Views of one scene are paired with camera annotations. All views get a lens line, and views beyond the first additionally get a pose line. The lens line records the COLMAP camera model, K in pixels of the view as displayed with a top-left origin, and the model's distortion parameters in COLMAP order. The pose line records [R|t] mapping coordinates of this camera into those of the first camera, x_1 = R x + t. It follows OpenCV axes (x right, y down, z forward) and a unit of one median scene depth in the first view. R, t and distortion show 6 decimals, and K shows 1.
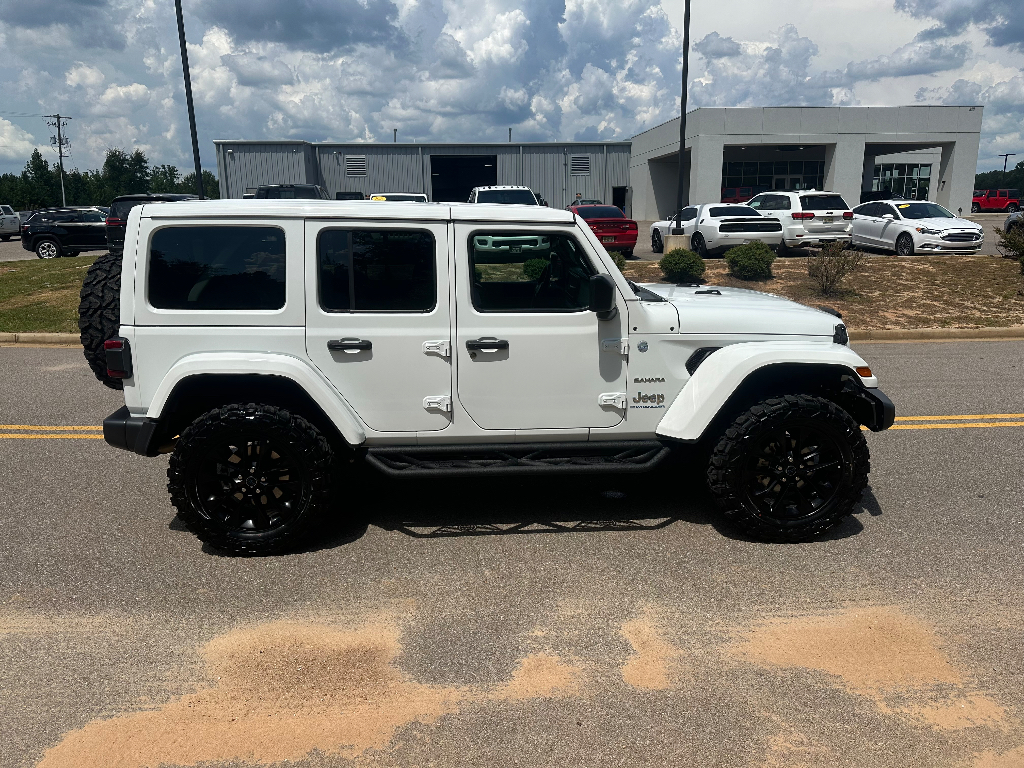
lens RADIAL K [[722.2, 0, 508.3], [0, 722.2, 380.3], [0, 0, 1]] dist [0.040931, -0.039401]
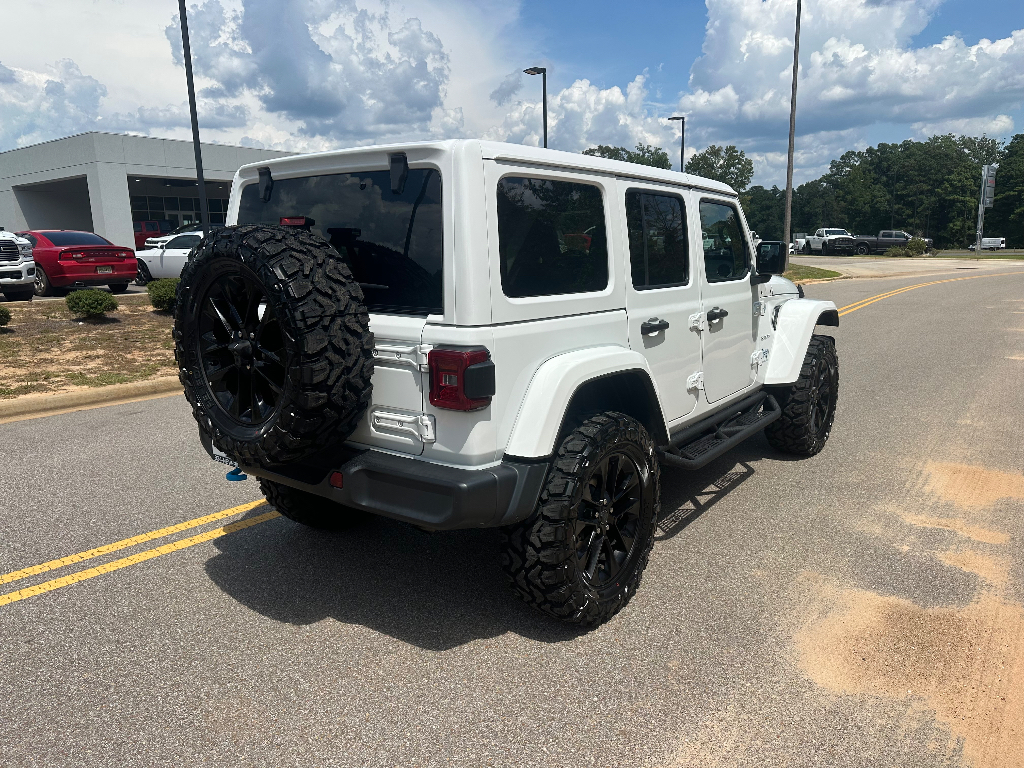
lens RADIAL K [[722.2, 0, 510.1], [0, 722.2, 381.6], [0, 0, 1]] dist [0.040931, -0.039401]
pose [[0.651905, -0.143890, 0.744524, -0.873692], [0.184786, 0.982378, 0.028060, -0.035855], [-0.735442, 0.119285, 0.667006, 0.503713]]
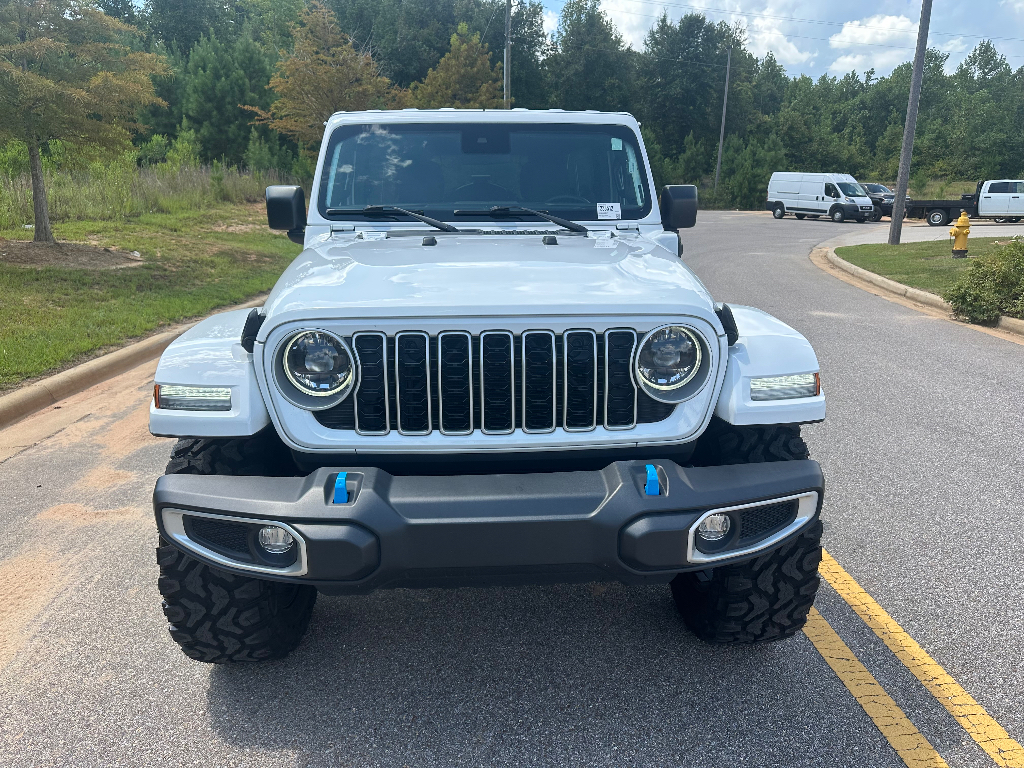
lens RADIAL K [[722.2, 0, 524.6], [0, 722.2, 382.9], [0, 0, 1]] dist [0.040931, -0.039401]
pose [[0.019115, 0.263419, -0.964492, 0.887233], [-0.234170, 0.939016, 0.251820, -0.183436], [0.972008, 0.221042, 0.079634, 1.096944]]
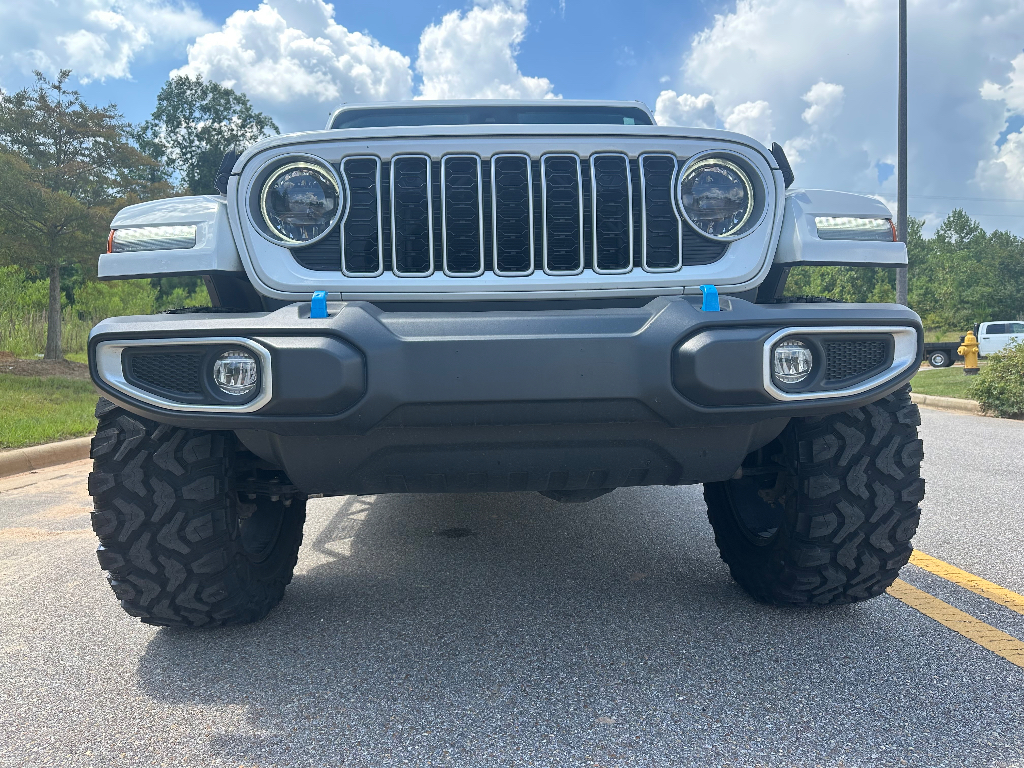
lens RADIAL K [[722.2, 0, 517.0], [0, 722.2, 381.3], [0, 0, 1]] dist [0.040931, -0.039401]
pose [[0.003149, 0.042273, -0.999101, 0.834426], [-0.214294, 0.975924, 0.040616, -0.000469], [0.976764, 0.213974, 0.012132, 1.131931]]
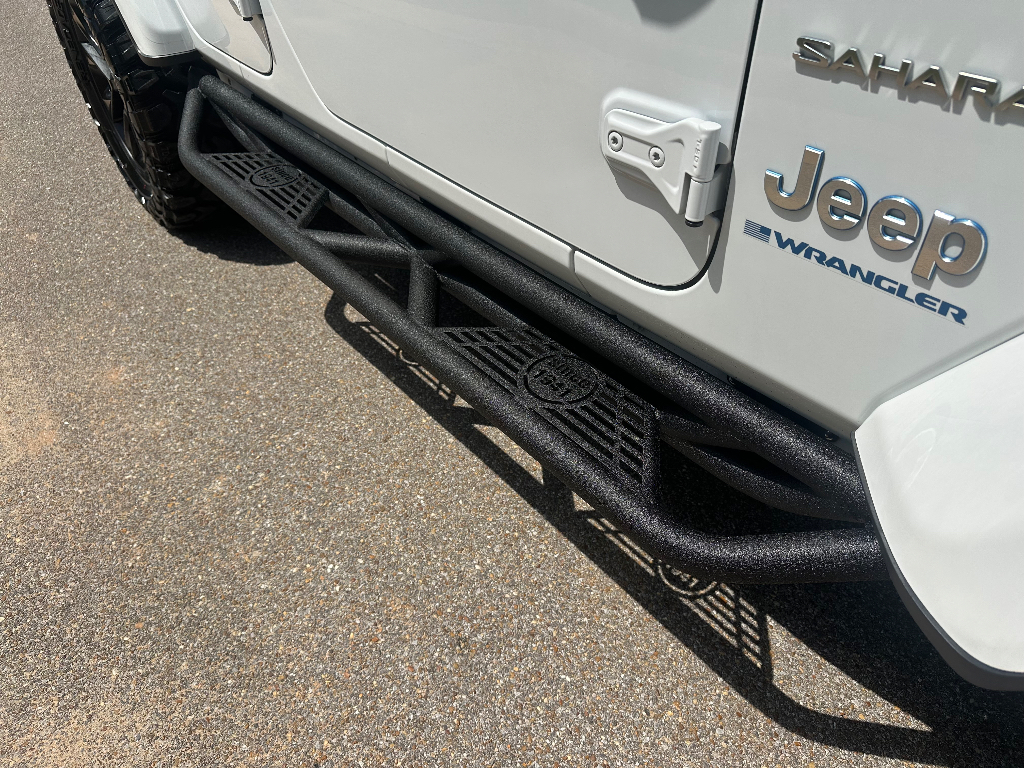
lens RADIAL K [[722.2, 0, 504.3], [0, 722.2, 387.8], [0, 0, 1]] dist [0.040931, -0.039401]
pose [[0.566342, 0.525732, -0.634715, 0.247044], [-0.154284, 0.824140, 0.544967, -0.013304], [0.809600, -0.210711, 0.547858, 0.806795]]
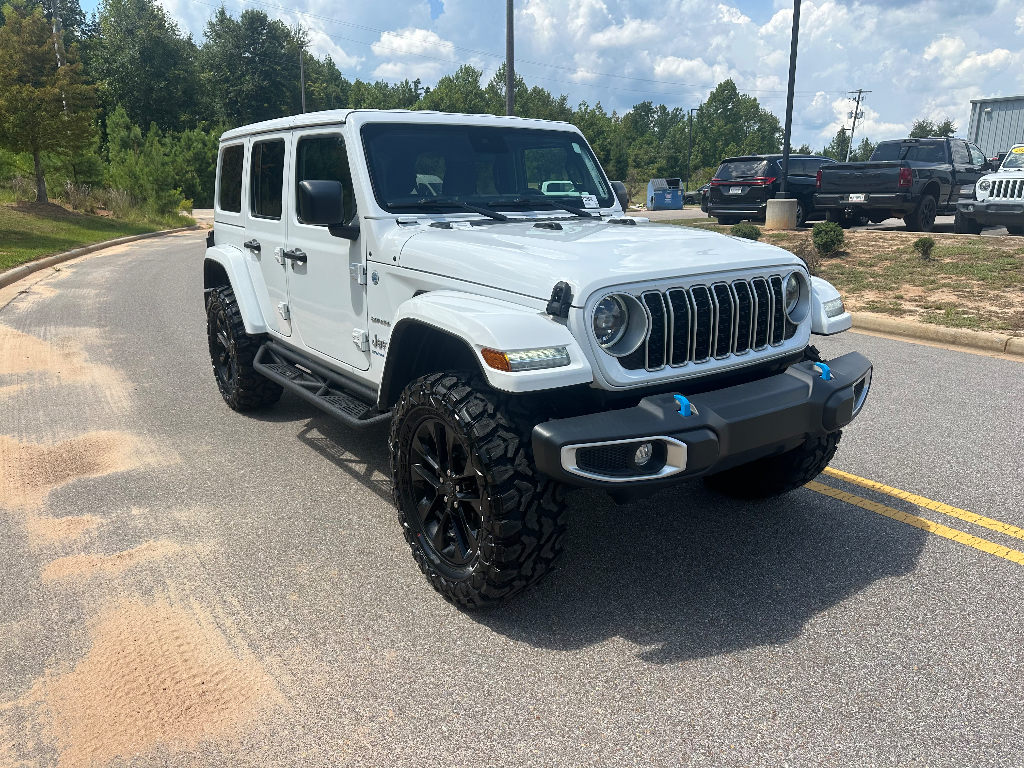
lens RADIAL K [[722.2, 0, 508.5], [0, 722.2, 382.1], [0, 0, 1]] dist [0.040931, -0.039401]
pose [[0.528224, 0.222532, -0.819426, 0.878992], [-0.195808, 0.970960, 0.137461, -0.067955], [0.826220, 0.087840, 0.556458, 0.634331]]
